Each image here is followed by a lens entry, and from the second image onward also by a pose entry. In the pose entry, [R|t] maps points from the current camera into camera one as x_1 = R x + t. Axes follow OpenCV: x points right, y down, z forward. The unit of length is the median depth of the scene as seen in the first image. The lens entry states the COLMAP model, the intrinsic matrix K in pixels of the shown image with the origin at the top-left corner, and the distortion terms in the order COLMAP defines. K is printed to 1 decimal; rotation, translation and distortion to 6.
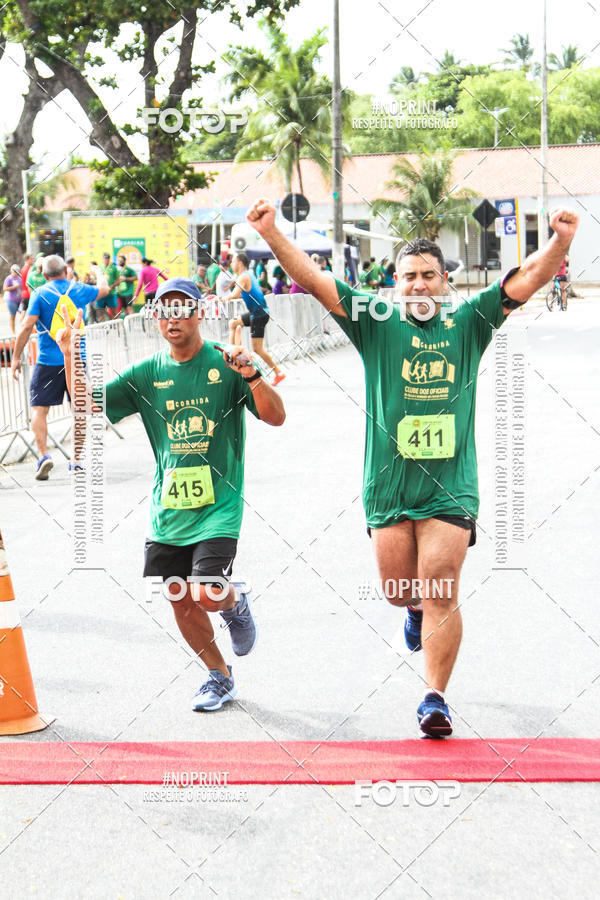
lens RADIAL K [[4329.7, 0, 238.4], [0, 4329.7, 403.1], [0, 0, 1]] dist [0.838767, 13.303815]
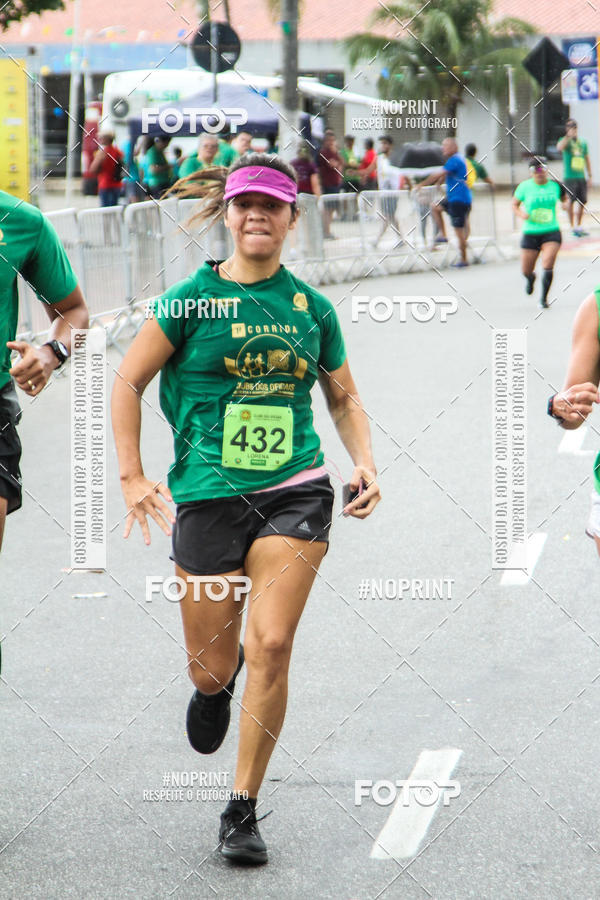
lens RADIAL K [[3837.4, 0, 317.4], [0, 3837.4, 428.8], [0, 0, 1]] dist [0.592940, -2.332649]
pose [[0.999202, 0.011221, 0.038337, 0.007468], [-0.013142, 0.998651, 0.050227, -0.020440], [-0.037722, -0.050691, 0.998002, 0.487126]]
